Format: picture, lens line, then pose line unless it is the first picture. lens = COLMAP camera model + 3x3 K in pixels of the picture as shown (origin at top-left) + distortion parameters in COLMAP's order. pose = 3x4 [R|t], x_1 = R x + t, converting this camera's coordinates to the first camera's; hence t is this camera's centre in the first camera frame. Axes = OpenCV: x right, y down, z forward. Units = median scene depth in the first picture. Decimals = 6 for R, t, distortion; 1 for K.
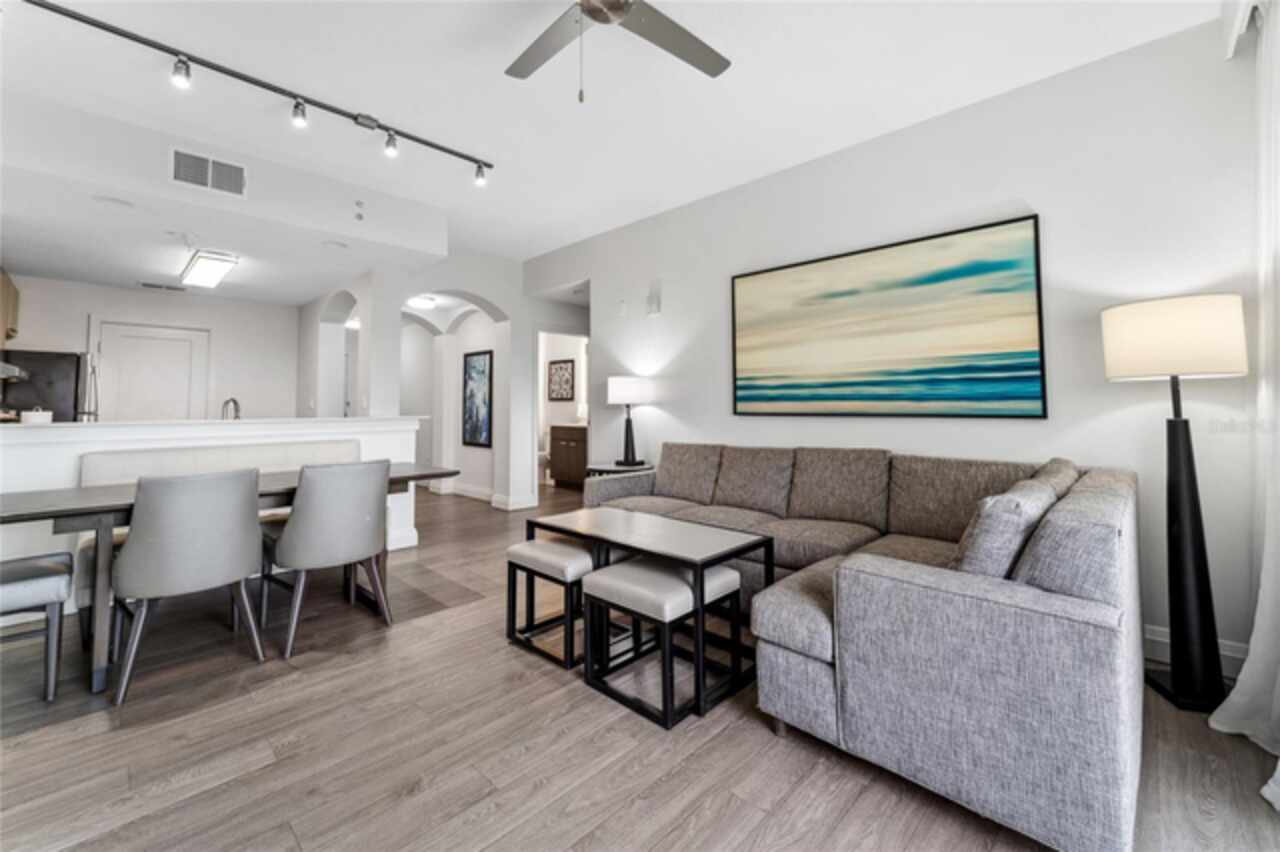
lens RADIAL K [[509.0, 0, 638.0], [0, 509.0, 395.5], [0, 0, 1]] dist [0.000299, 0.000156]
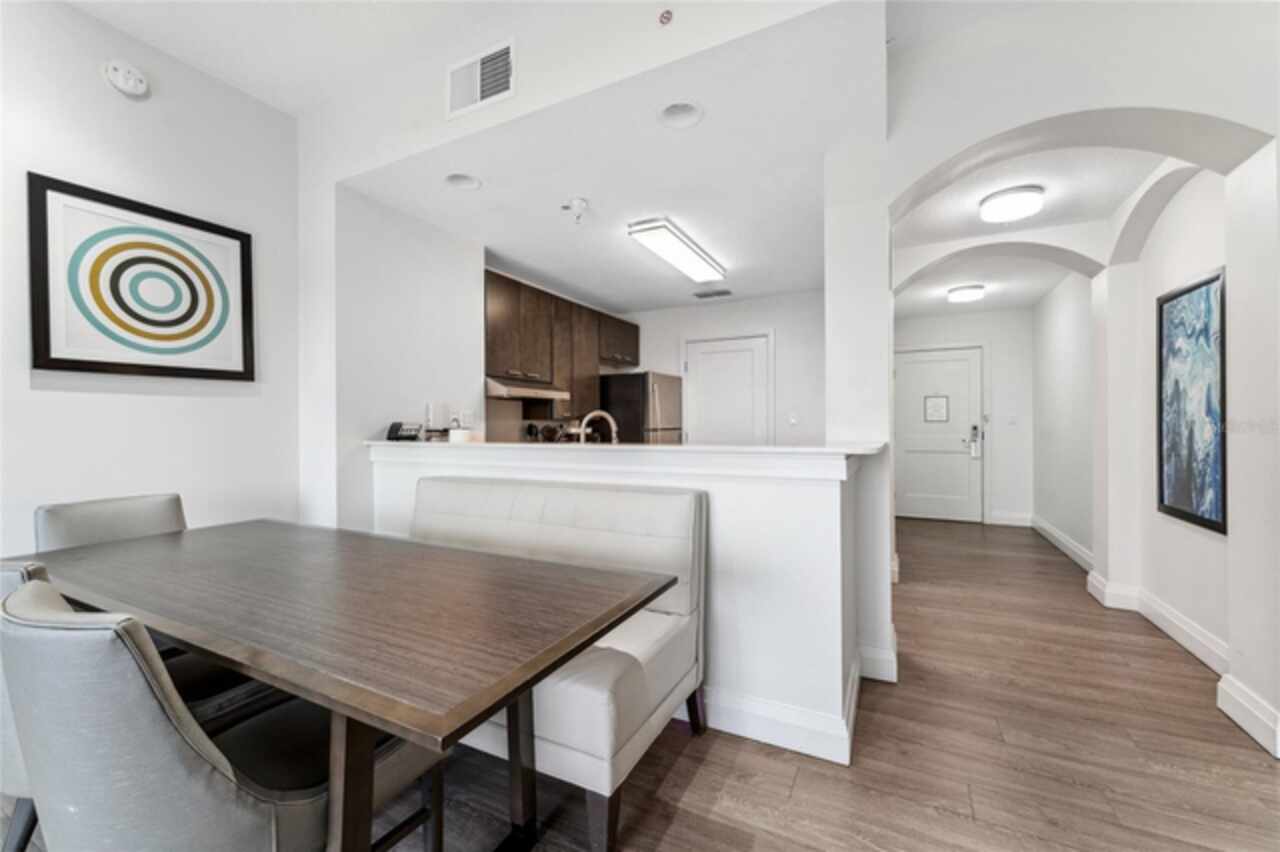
lens RADIAL K [[518.2, 0, 640.0], [0, 518.2, 426.0], [0, 0, 1]] dist [0.000187, 0.000392]
pose [[0.301881, 0.002519, -0.953342, -0.134157], [0.023693, 0.999668, 0.010144, 0.023831], [0.953051, -0.025650, 0.301722, 1.039803]]
